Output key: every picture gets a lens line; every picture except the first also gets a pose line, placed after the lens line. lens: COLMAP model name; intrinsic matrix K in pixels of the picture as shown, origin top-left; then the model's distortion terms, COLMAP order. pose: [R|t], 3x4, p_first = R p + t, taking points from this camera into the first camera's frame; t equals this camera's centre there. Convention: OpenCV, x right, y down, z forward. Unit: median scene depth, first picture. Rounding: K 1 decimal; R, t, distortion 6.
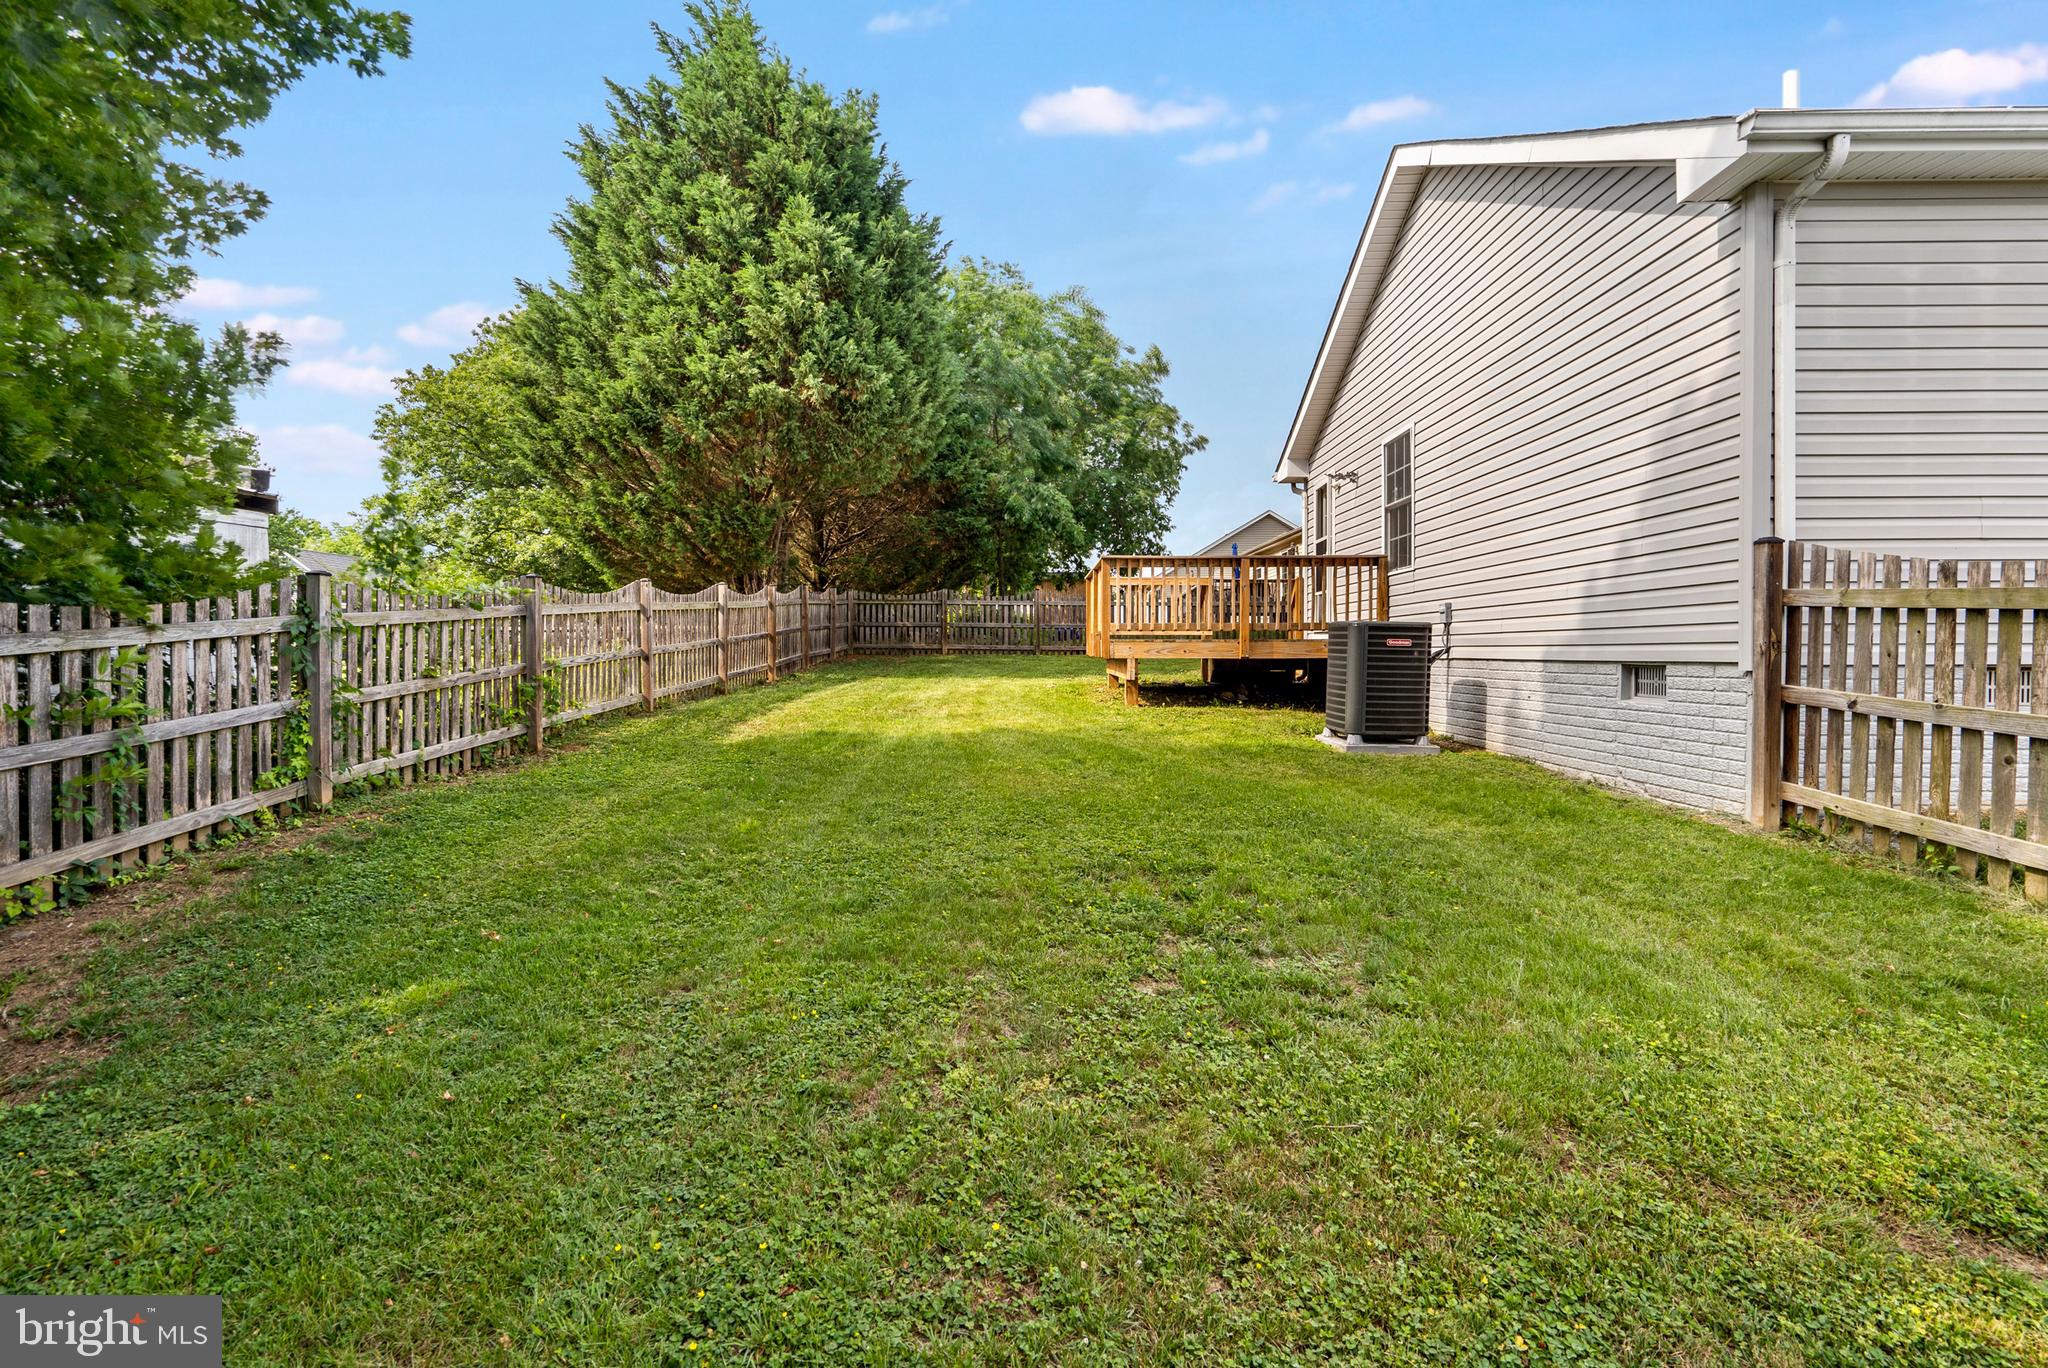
lens RADIAL K [[960.6, 0, 1033.1], [0, 960.6, 666.2], [0, 0, 1]] dist [-0.001182, -0.001150]
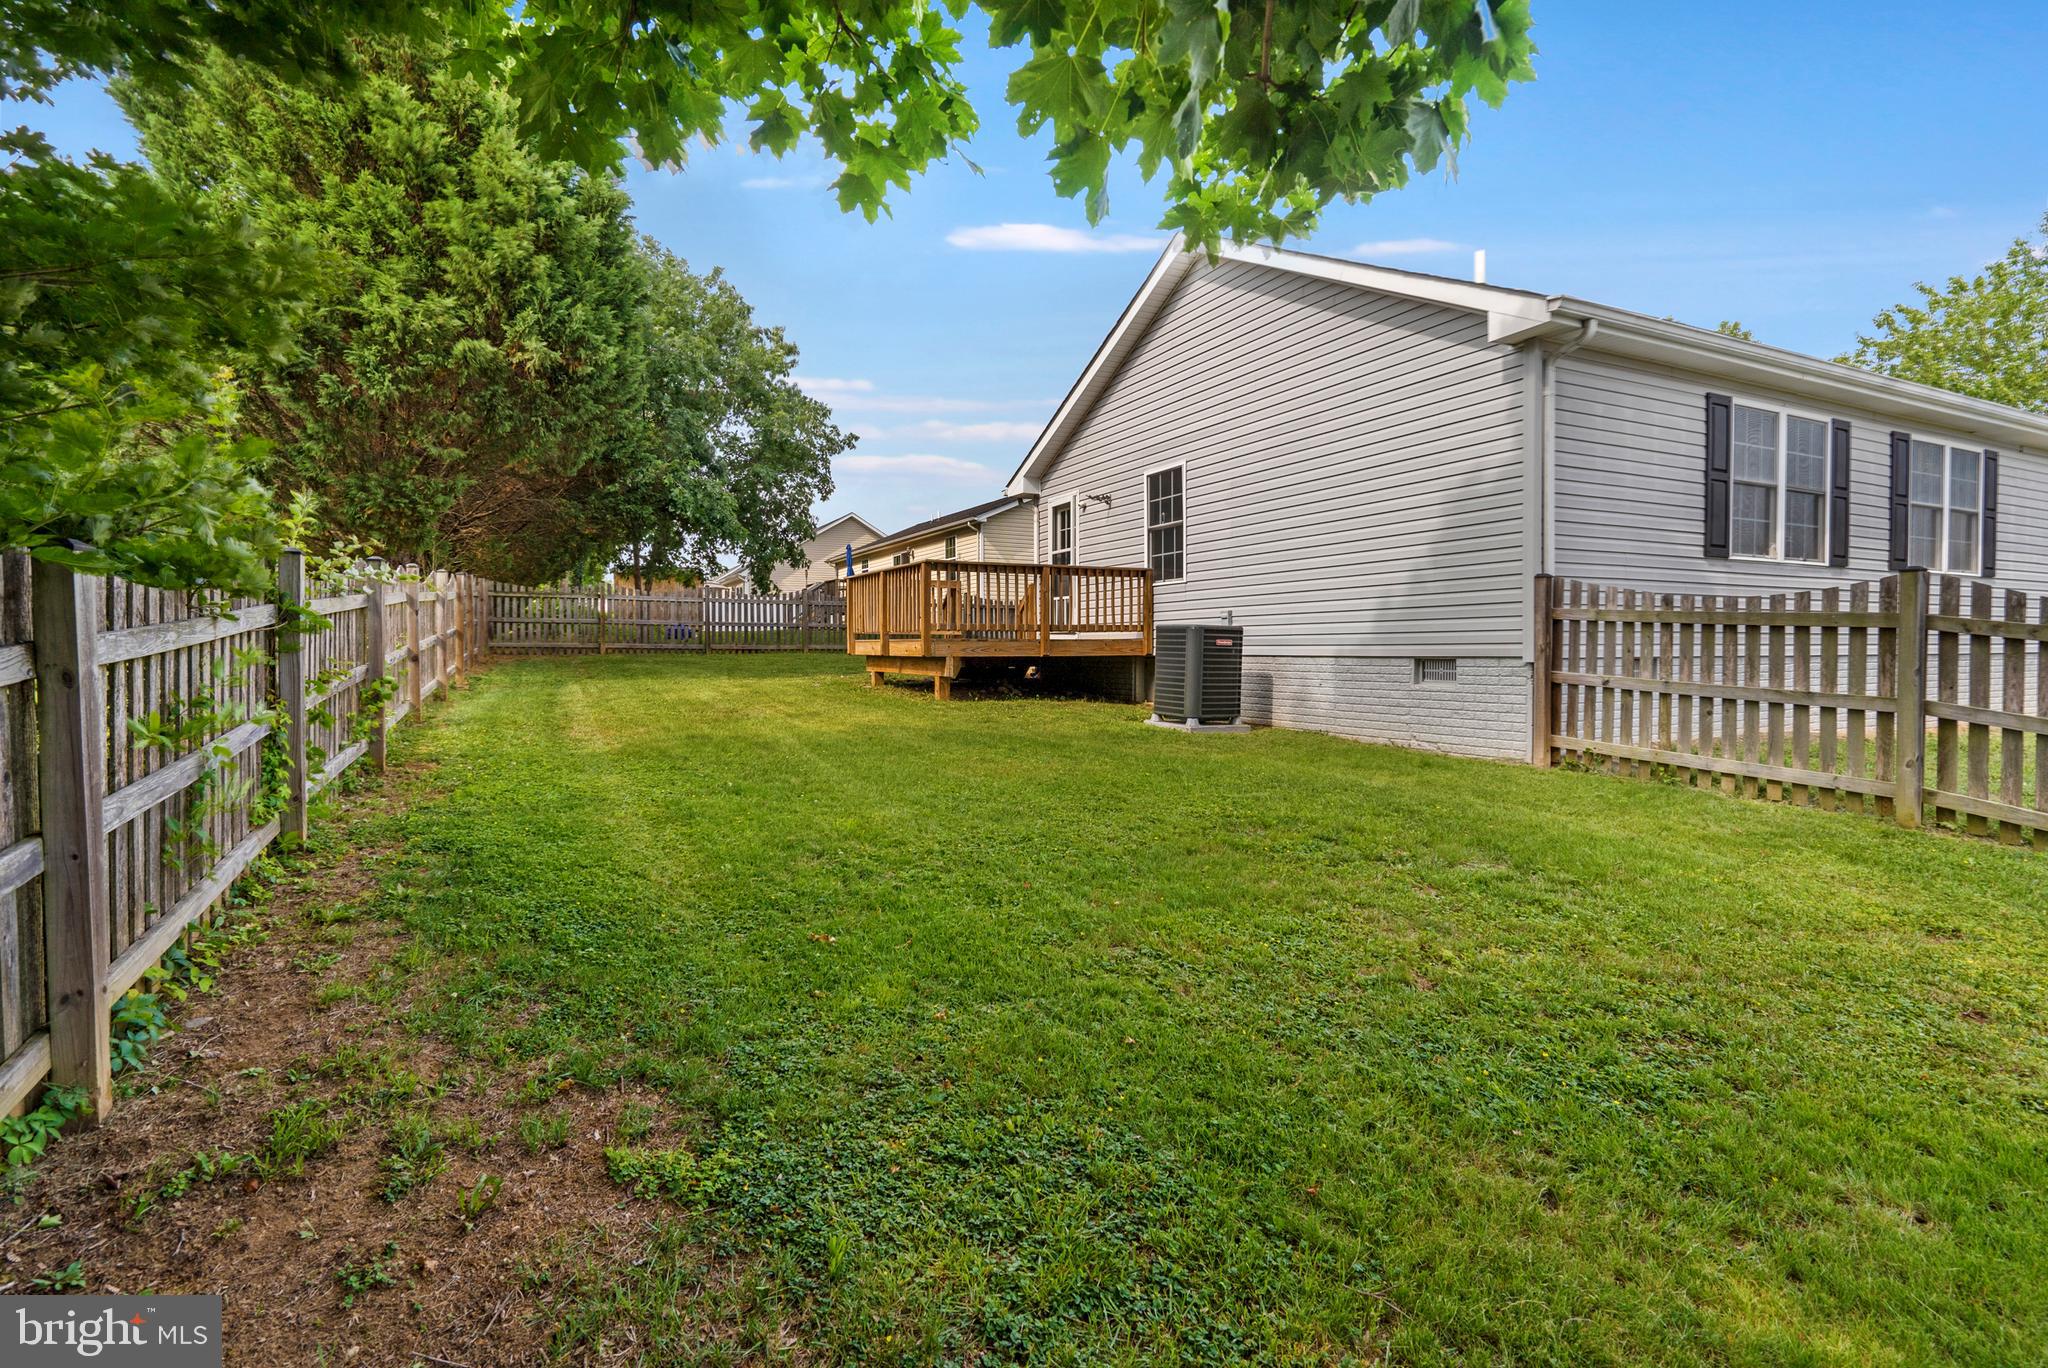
lens RADIAL K [[960.6, 0, 1033.1], [0, 960.6, 666.2], [0, 0, 1]] dist [-0.001182, -0.001150]
pose [[0.888965, -0.009937, 0.457868, -0.480916], [0.009393, 0.999950, 0.003465, -0.000843], [-0.457879, 0.001220, 0.889014, 0.016302]]
